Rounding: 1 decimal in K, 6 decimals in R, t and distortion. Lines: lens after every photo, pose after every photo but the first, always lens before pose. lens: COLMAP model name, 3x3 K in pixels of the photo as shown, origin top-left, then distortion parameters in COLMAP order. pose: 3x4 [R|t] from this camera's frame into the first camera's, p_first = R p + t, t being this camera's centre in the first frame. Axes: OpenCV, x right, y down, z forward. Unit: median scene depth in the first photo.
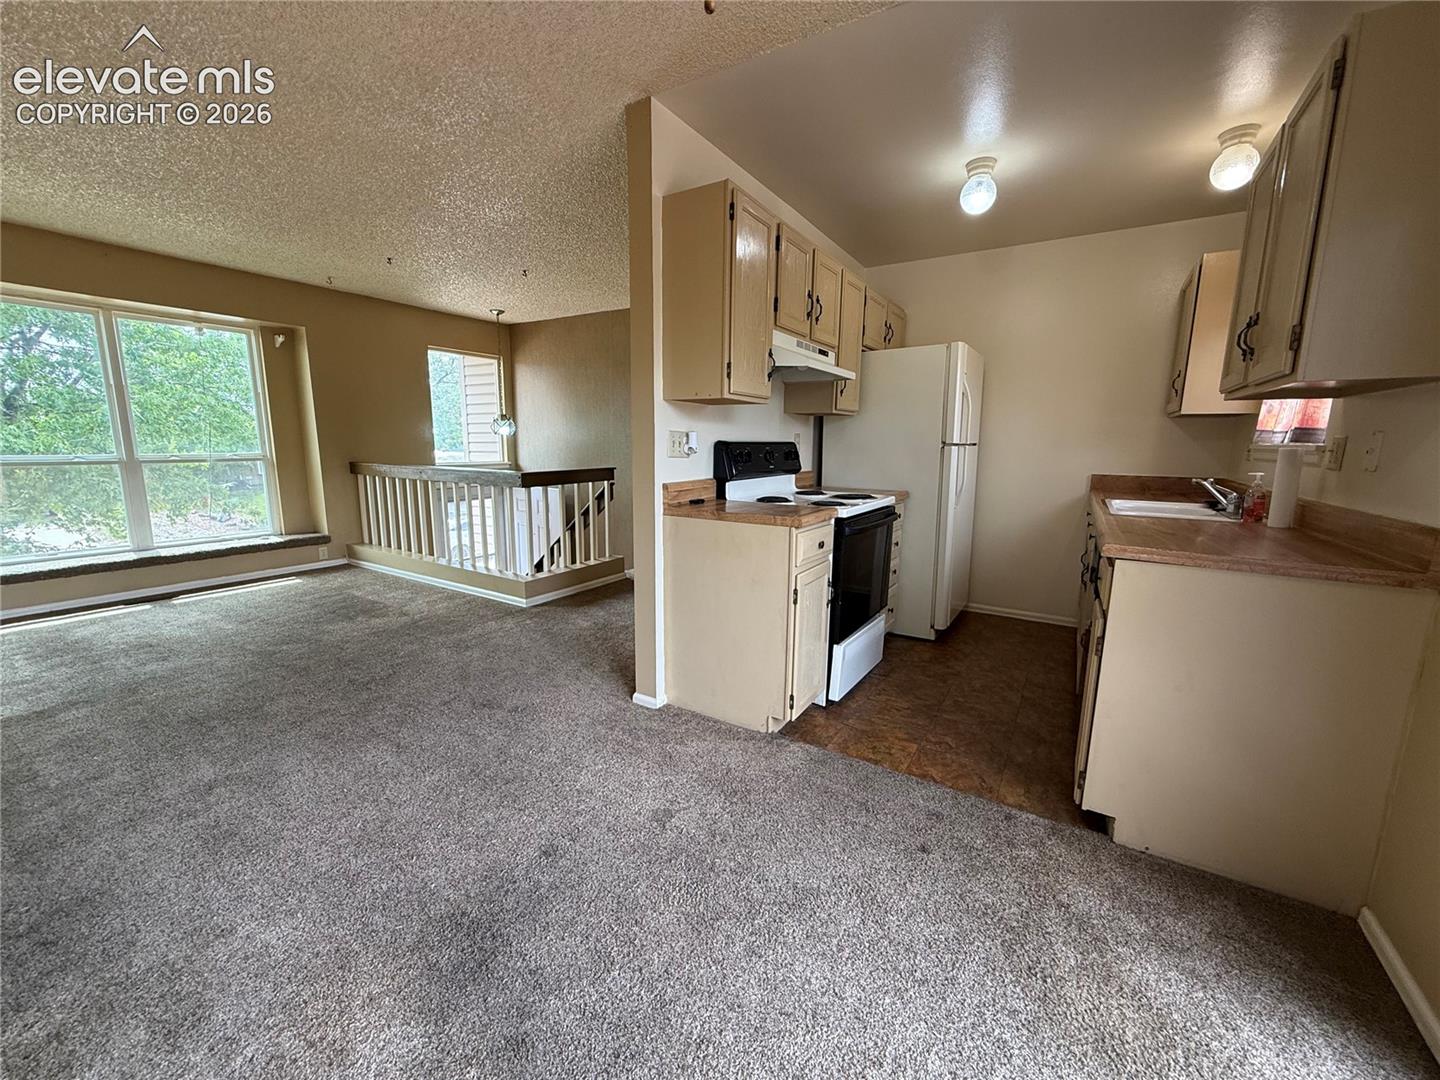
lens RADIAL K [[572.9, 0, 716.0], [0, 572.9, 536.4], [0, 0, 1]] dist [0.001634, 0.000162]
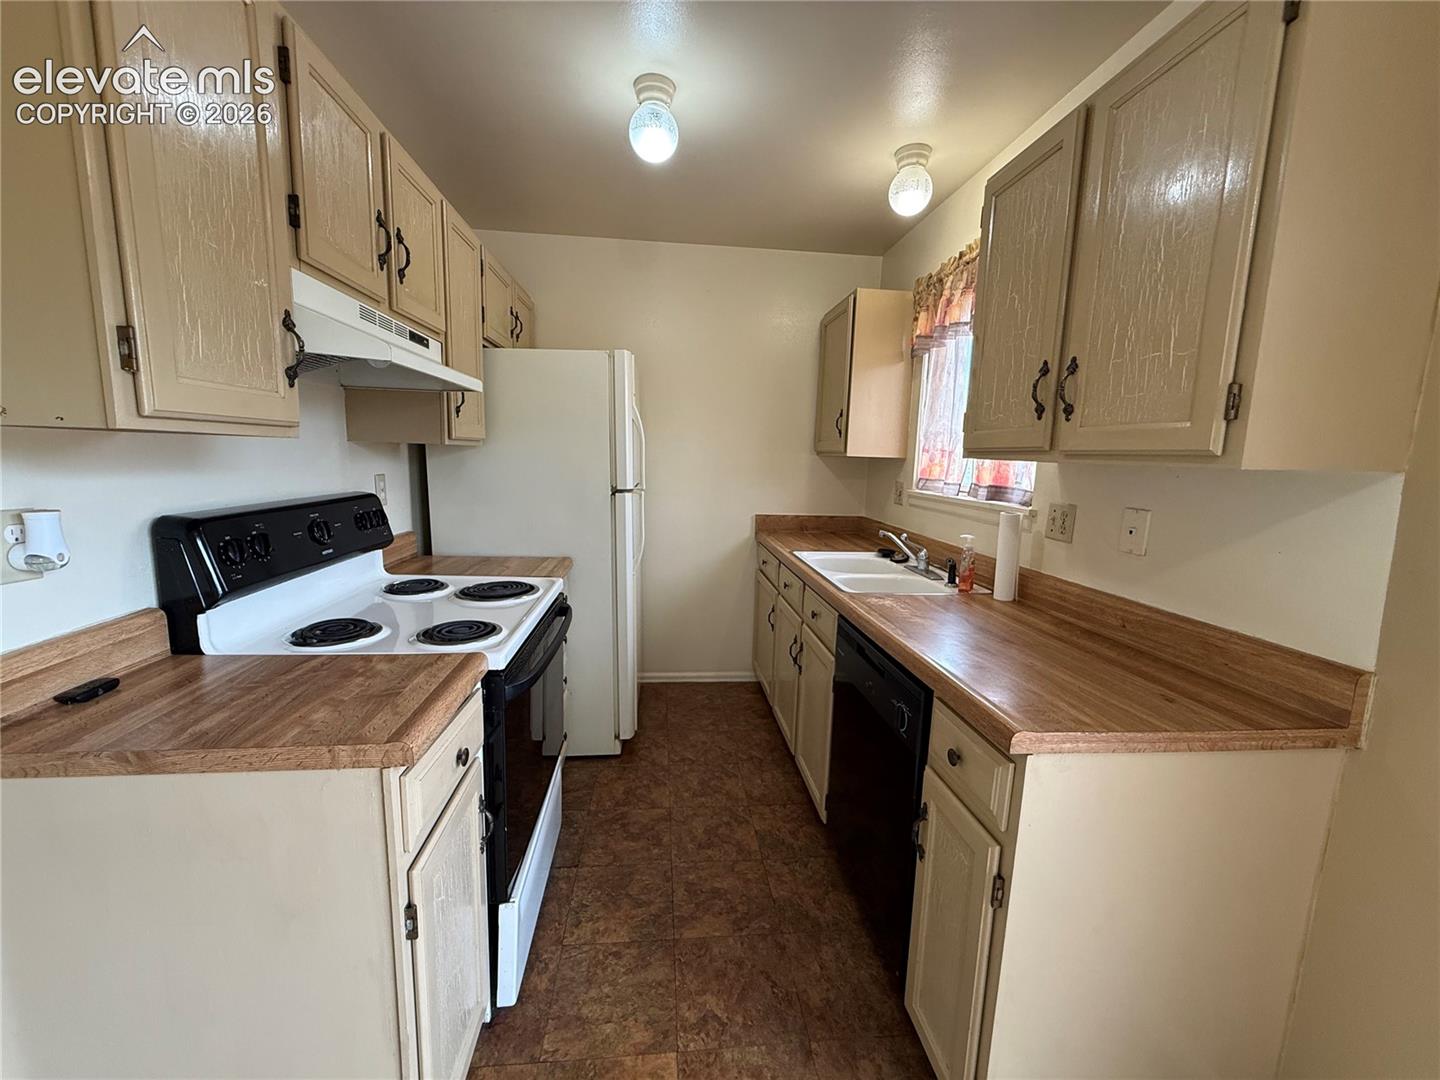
lens RADIAL K [[575.3, 0, 718.7], [0, 575.3, 538.8], [0, 0, 1]] dist [0.001342, 0.000274]
pose [[0.787047, -0.079132, 0.611796, 0.064121], [0.082867, 0.996312, 0.022262, -0.125606], [-0.611301, 0.033177, 0.790702, 0.417776]]
